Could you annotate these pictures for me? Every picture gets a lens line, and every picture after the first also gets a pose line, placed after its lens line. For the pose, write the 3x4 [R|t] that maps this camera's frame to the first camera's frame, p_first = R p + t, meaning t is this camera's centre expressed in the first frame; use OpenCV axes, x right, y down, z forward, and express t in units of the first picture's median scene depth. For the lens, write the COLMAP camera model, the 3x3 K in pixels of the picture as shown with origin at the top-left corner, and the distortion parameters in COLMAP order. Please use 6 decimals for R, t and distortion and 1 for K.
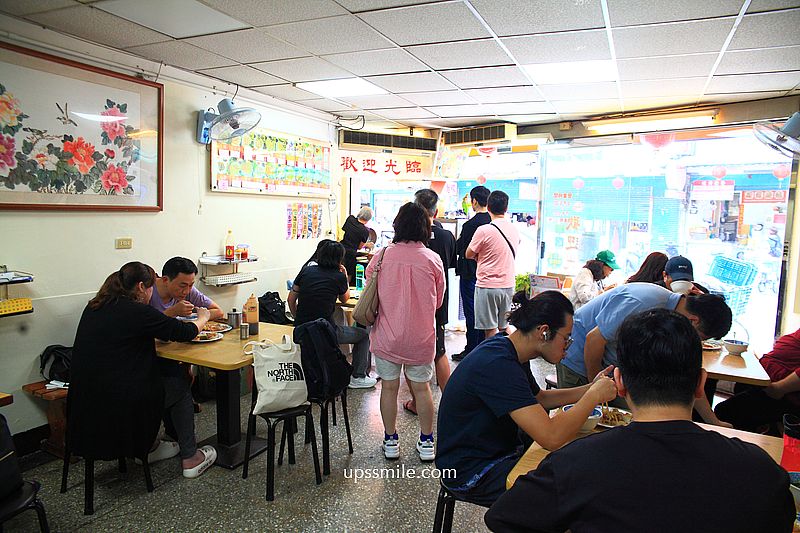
lens RADIAL K [[555.5, 0, 399.8], [0, 555.5, 266.5], [0, 0, 1]] dist [-0.071269, 0.045019]
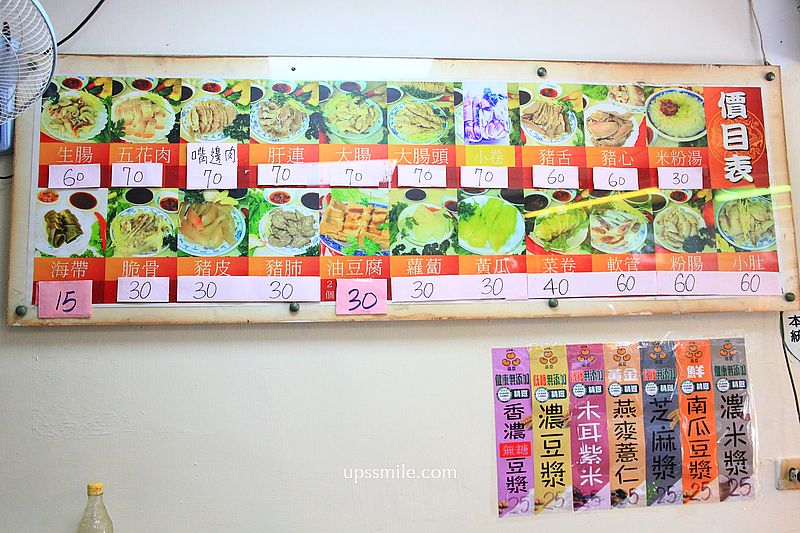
lens RADIAL K [[555.5, 0, 399.0], [0, 555.5, 261.4], [0, 0, 1]] dist [-0.071269, 0.045019]
pose [[0.505163, -0.123651, -0.854120, -0.024865], [-0.050638, 0.983731, -0.172364, -0.118164], [0.861537, 0.130323, 0.490683, 0.916051]]
